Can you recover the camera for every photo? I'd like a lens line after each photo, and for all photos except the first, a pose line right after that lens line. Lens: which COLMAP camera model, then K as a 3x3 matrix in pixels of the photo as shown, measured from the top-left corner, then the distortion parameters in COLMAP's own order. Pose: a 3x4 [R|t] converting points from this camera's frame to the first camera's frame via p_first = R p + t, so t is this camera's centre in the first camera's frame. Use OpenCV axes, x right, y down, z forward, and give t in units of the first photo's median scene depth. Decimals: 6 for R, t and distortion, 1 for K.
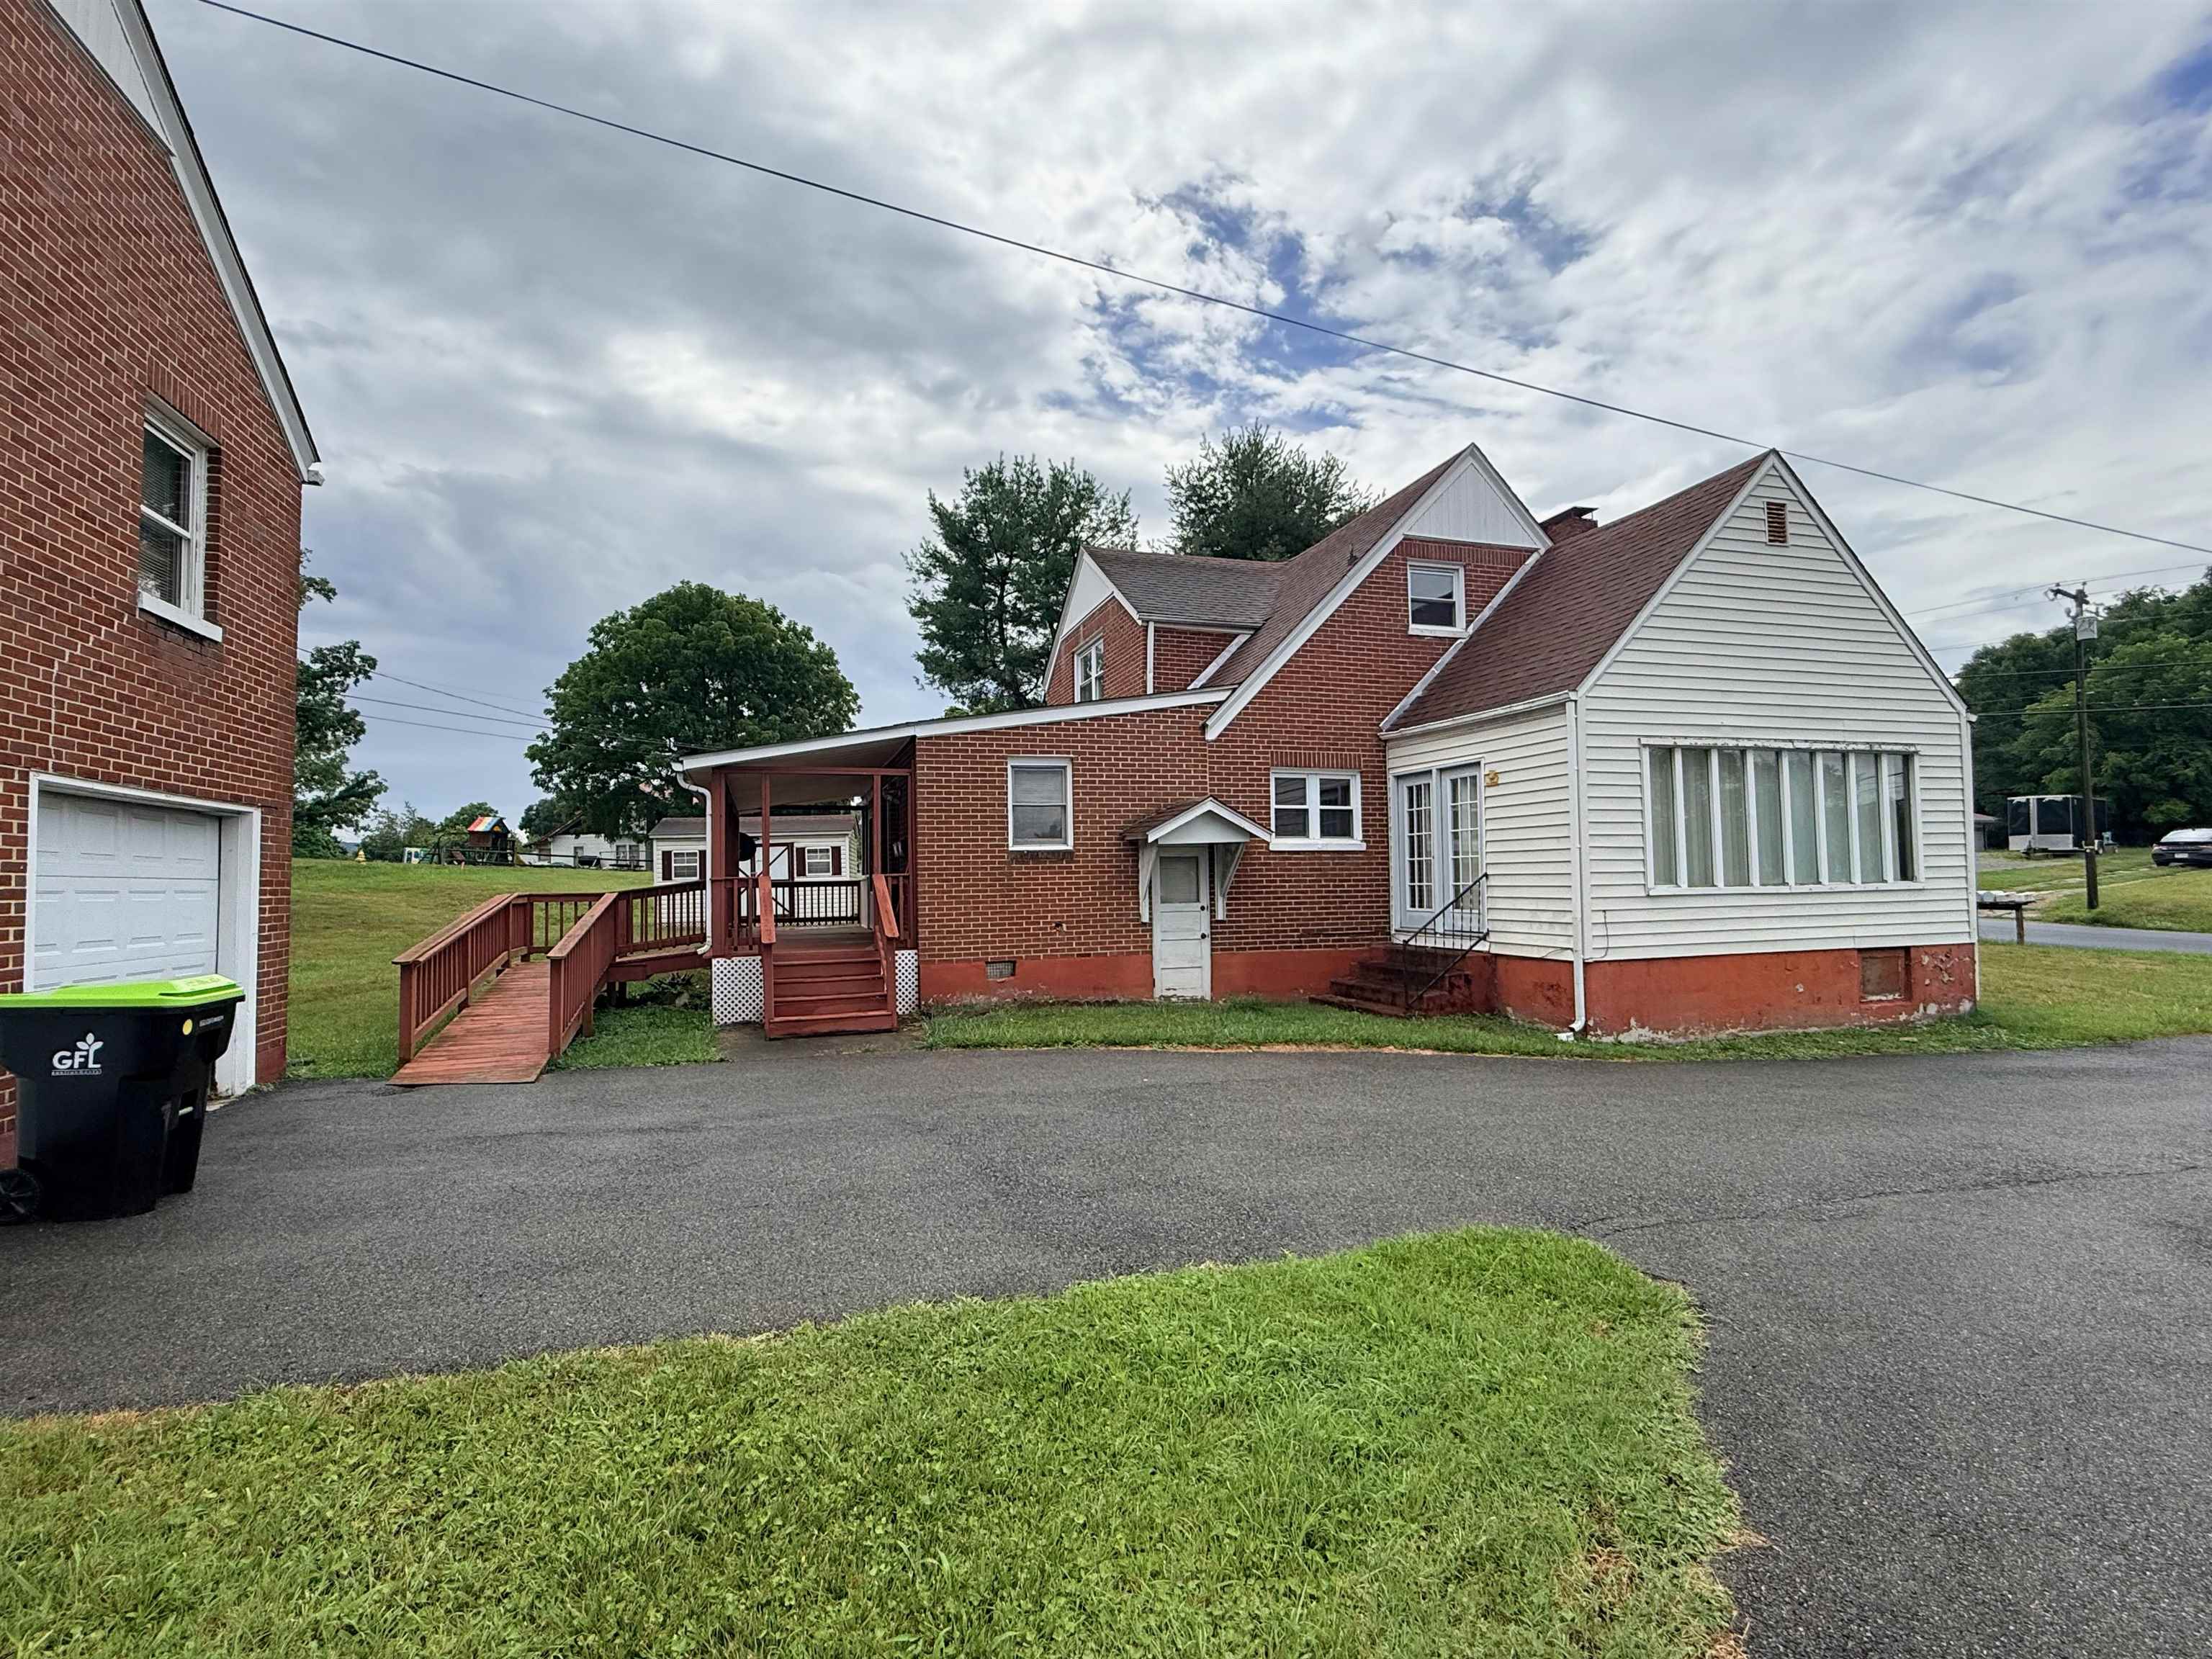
lens RADIAL K [[1055.3, 0, 1113.0], [0, 1055.3, 835.5], [0, 0, 1]] dist [-0.002017, 0.000160]
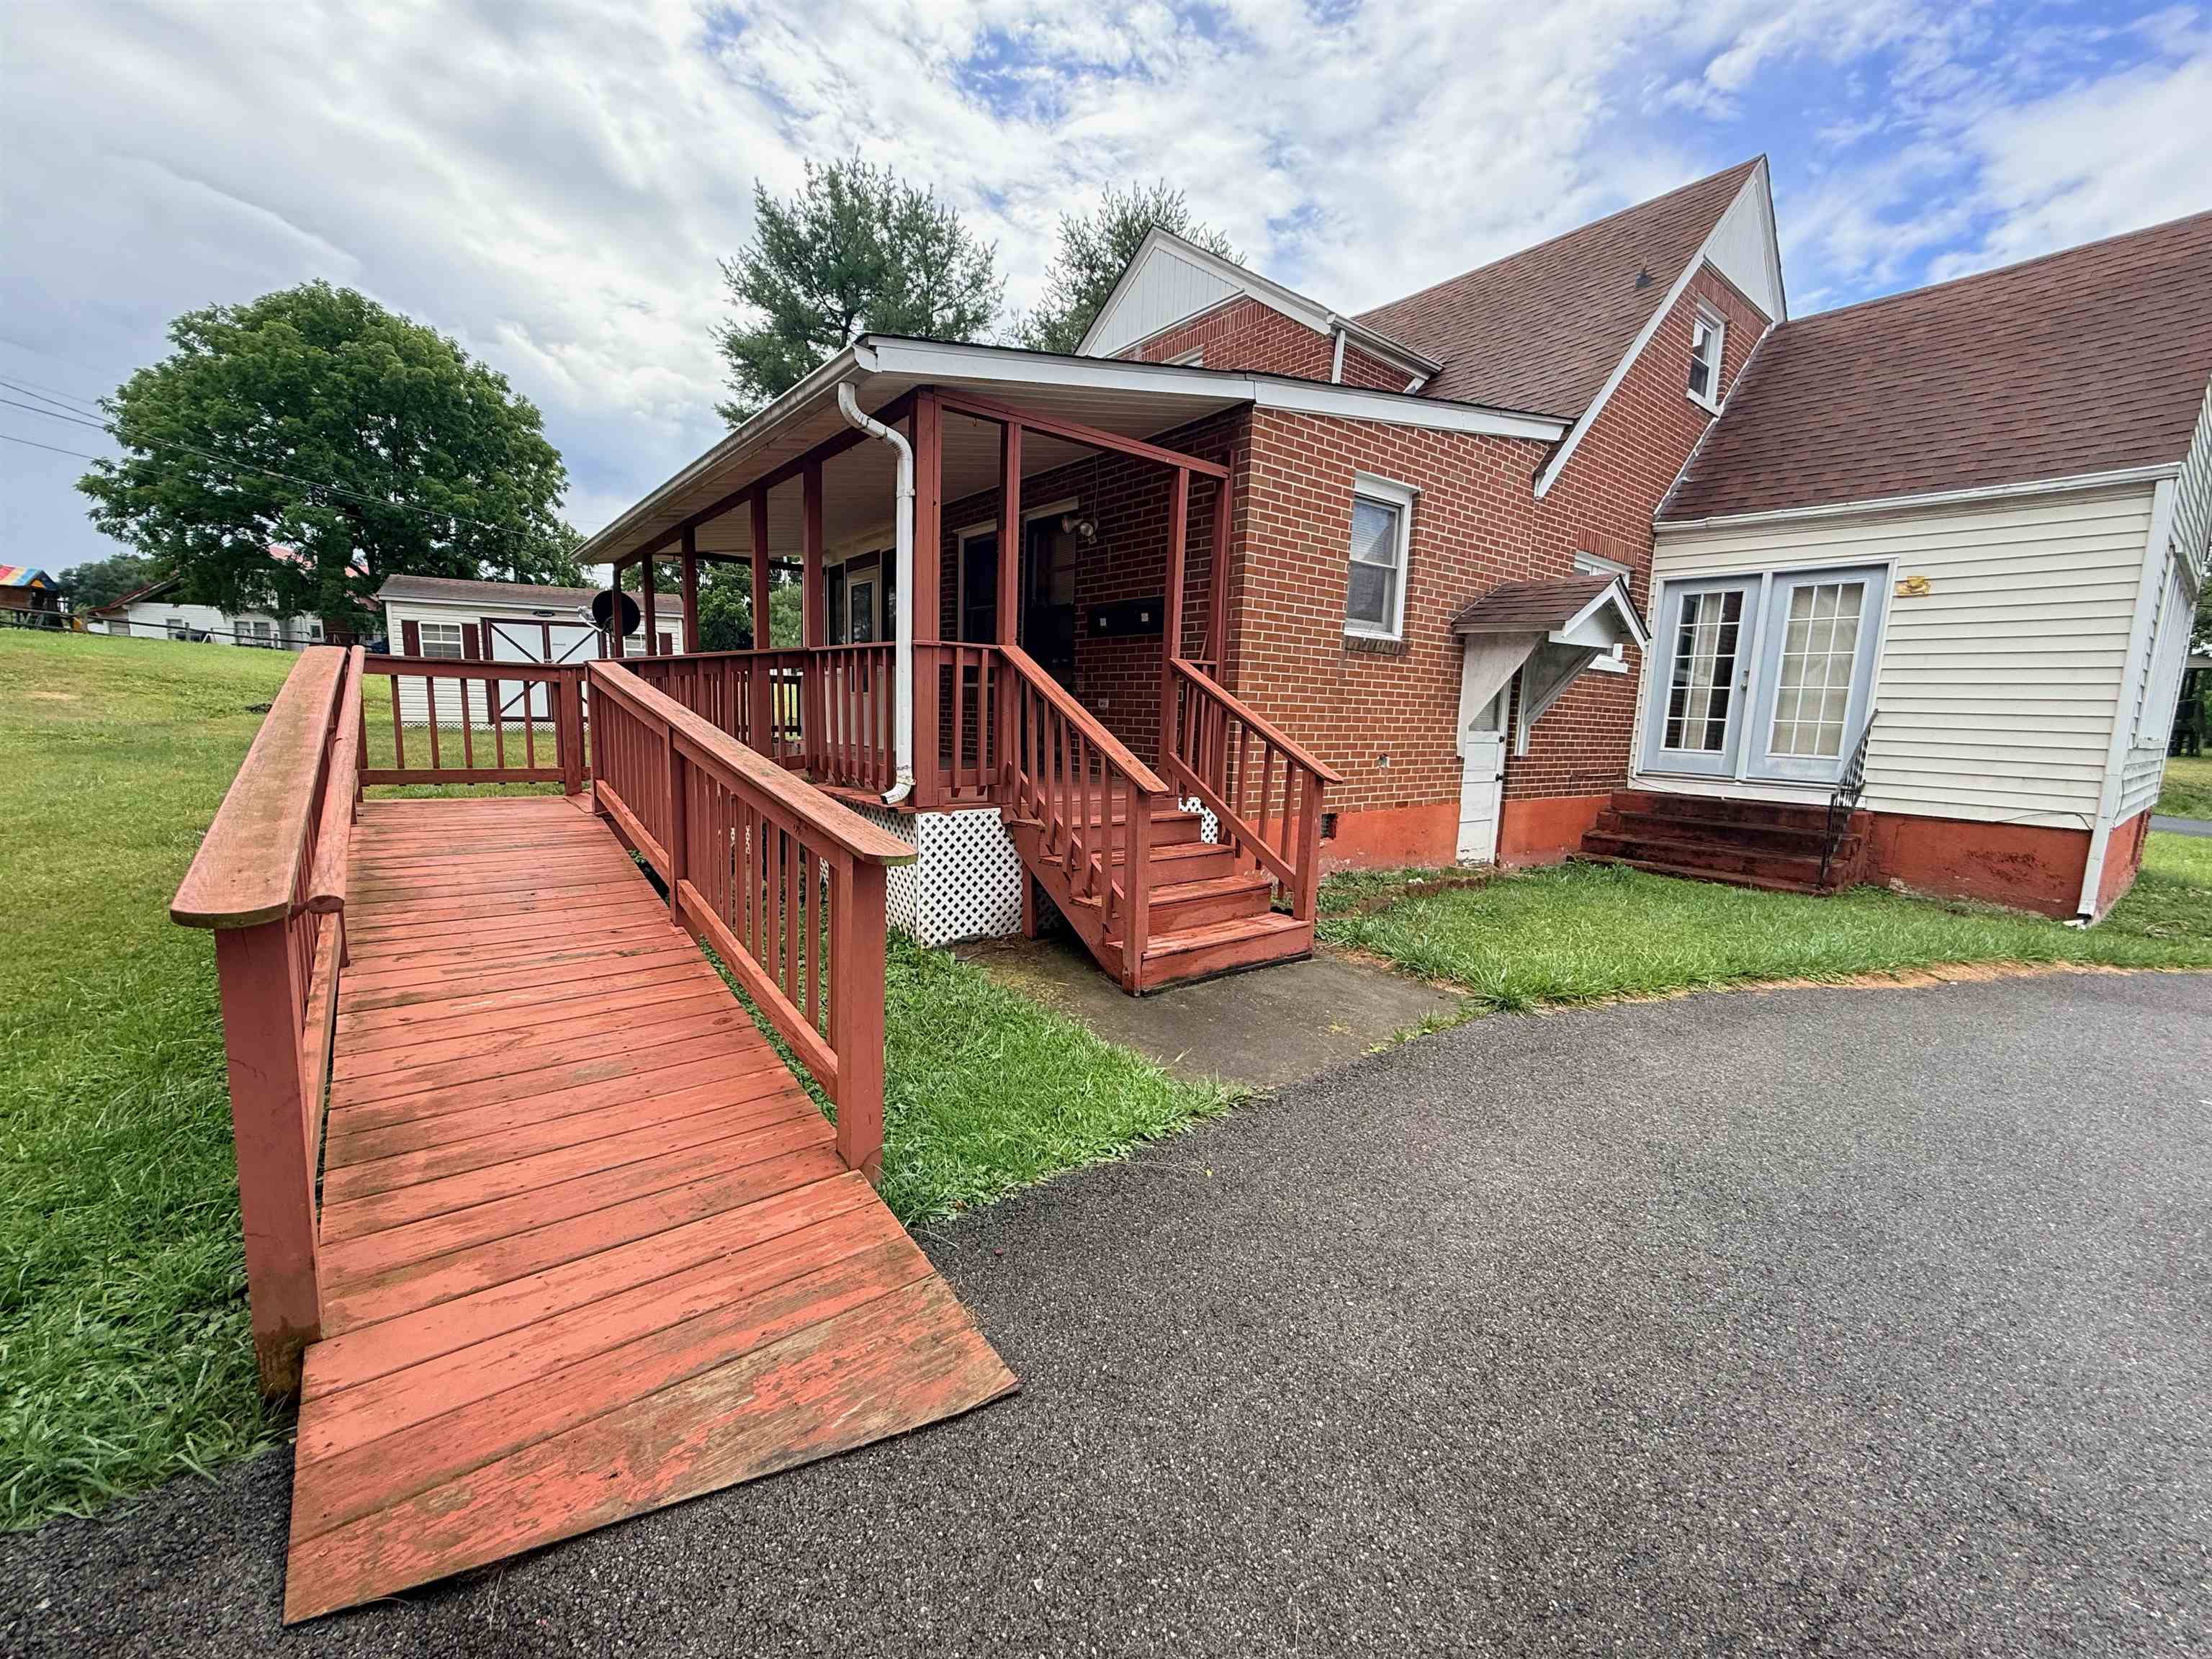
lens RADIAL K [[885.6, 0, 1095.4], [0, 885.6, 827.6], [0, 0, 1]] dist [-0.005953, 0.001741]
pose [[0.937445, 0.001612, 0.348131, -0.396198], [-0.063805, 0.983847, 0.167257, 0.046173], [-0.342237, -0.179007, 0.922405, 0.540509]]
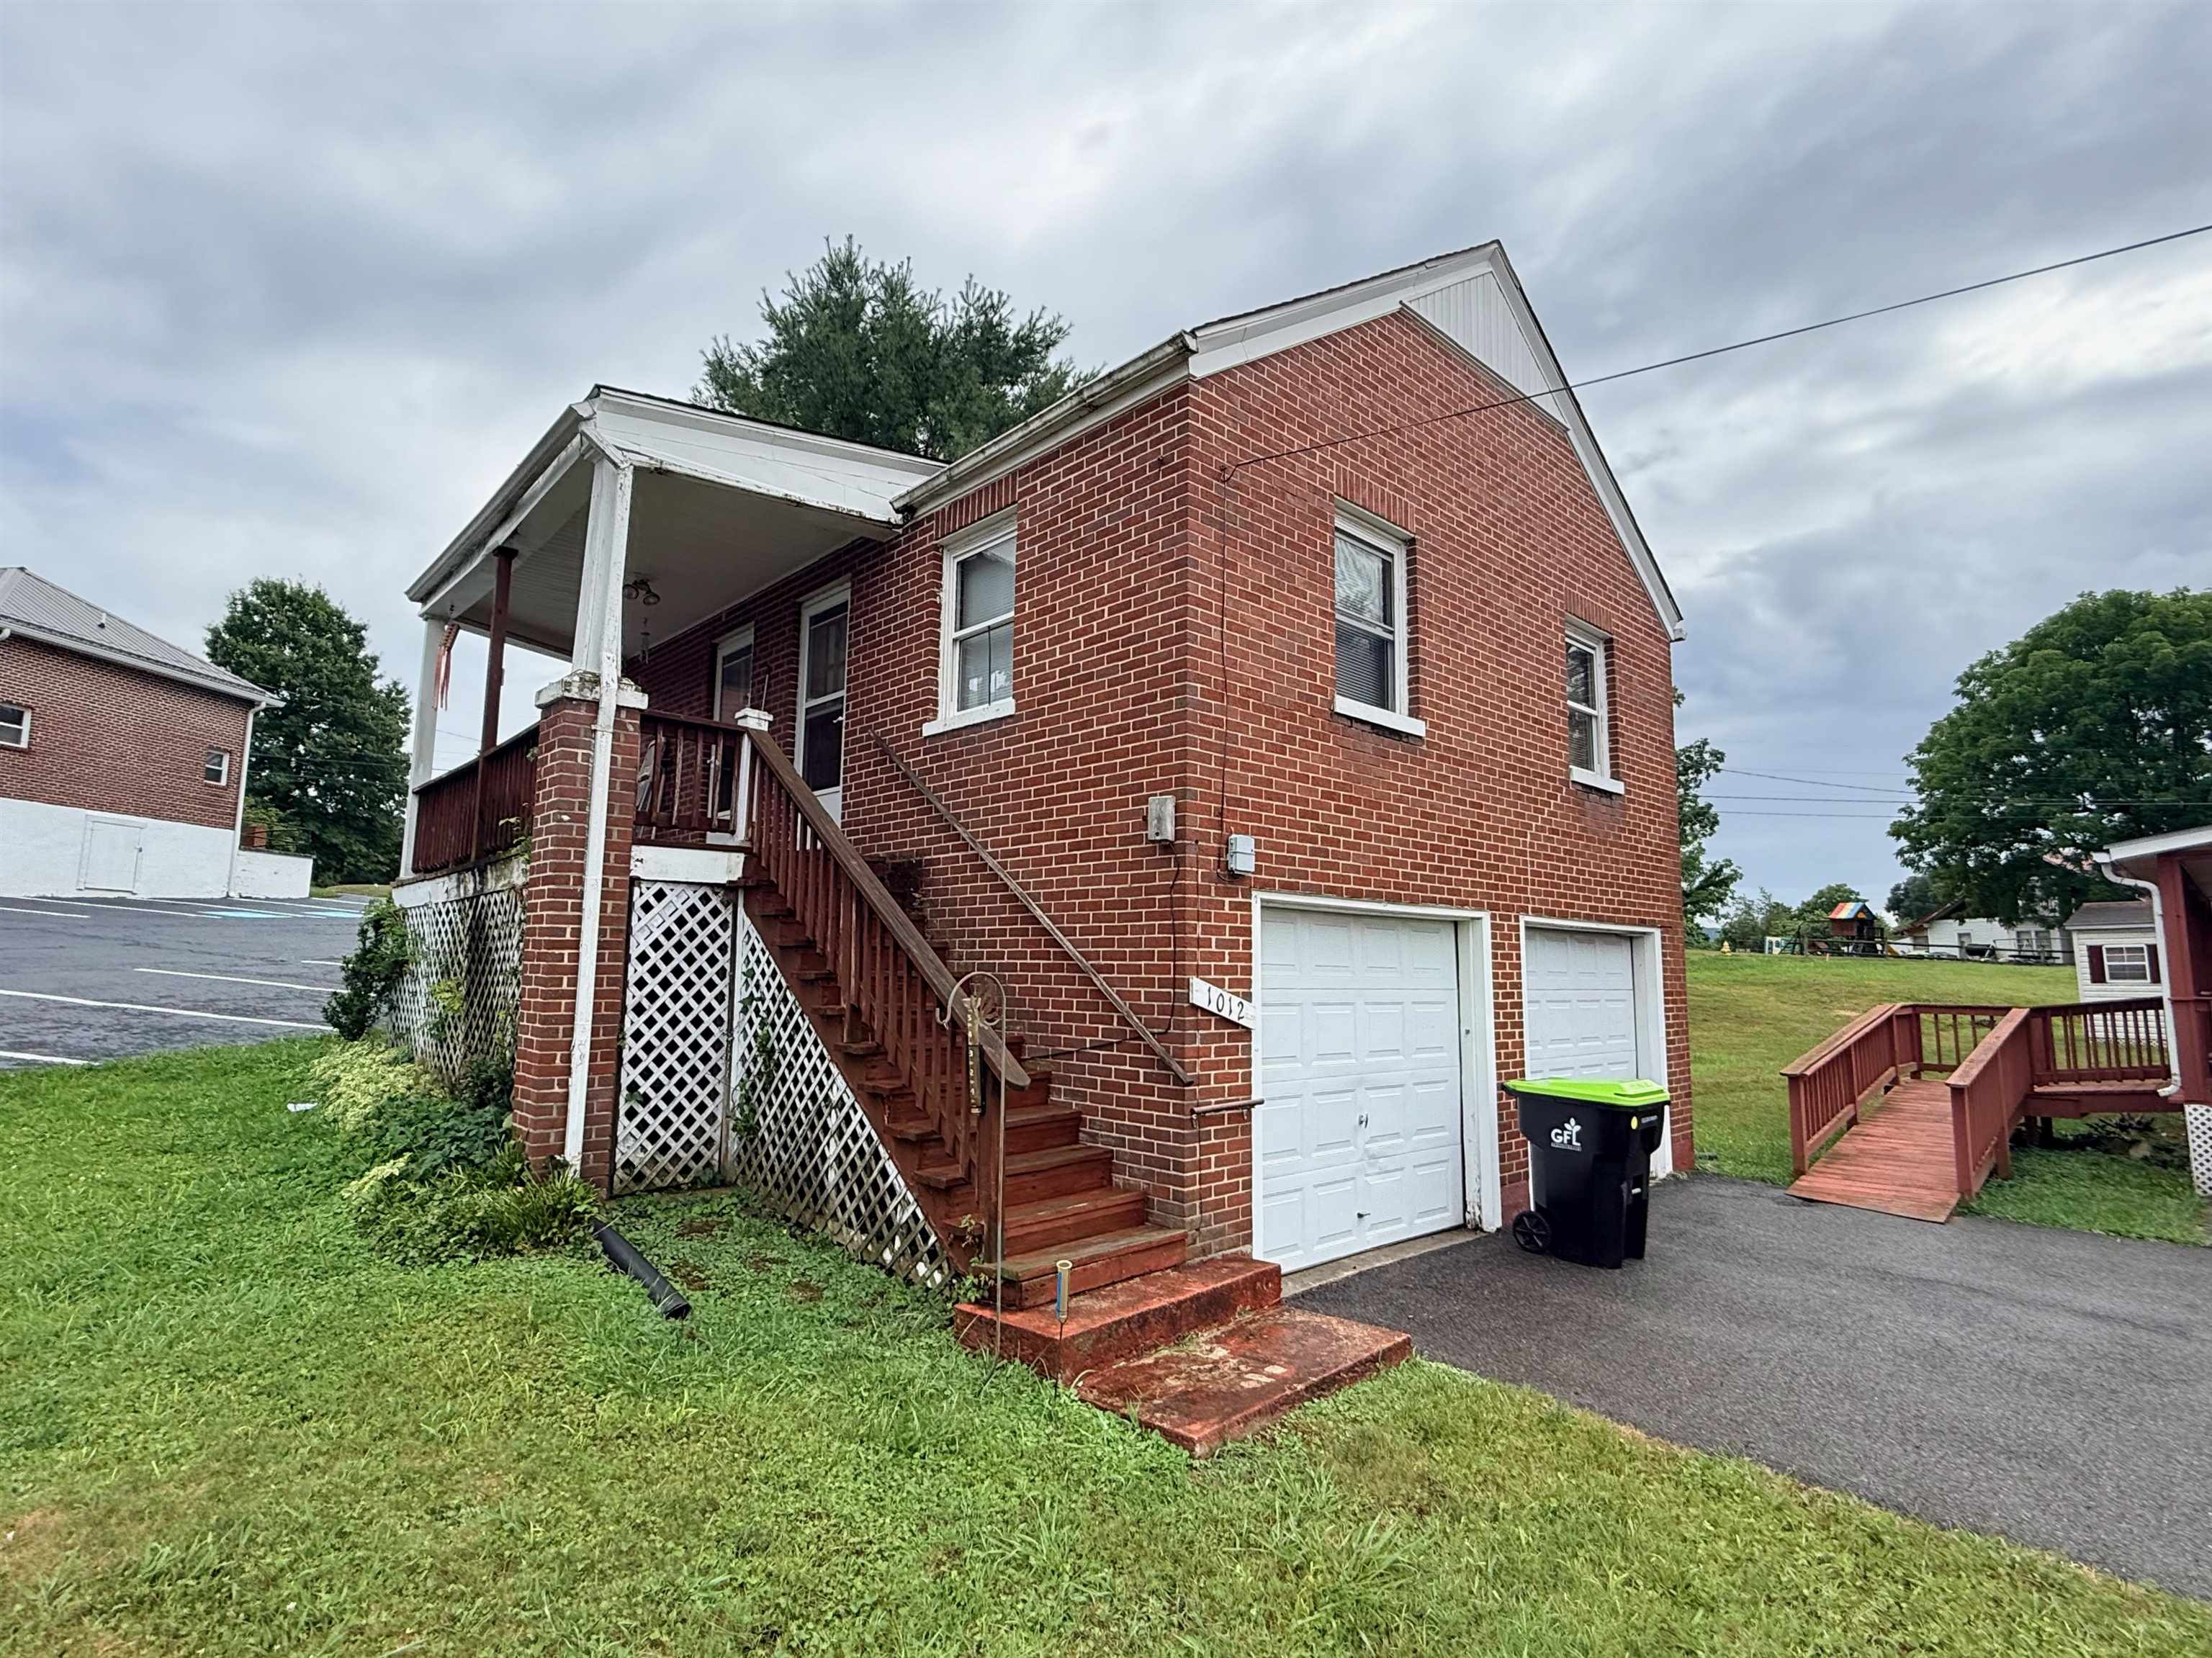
lens RADIAL K [[1103.4, 0, 1093.7], [0, 1103.4, 831.2], [0, 0, 1]] dist [-0.000860, -0.000701]
pose [[0.422683, -0.093083, -0.901485, 0.021473], [0.021628, 0.995464, -0.092646, -0.020846], [0.906019, 0.019662, 0.422779, -0.051515]]
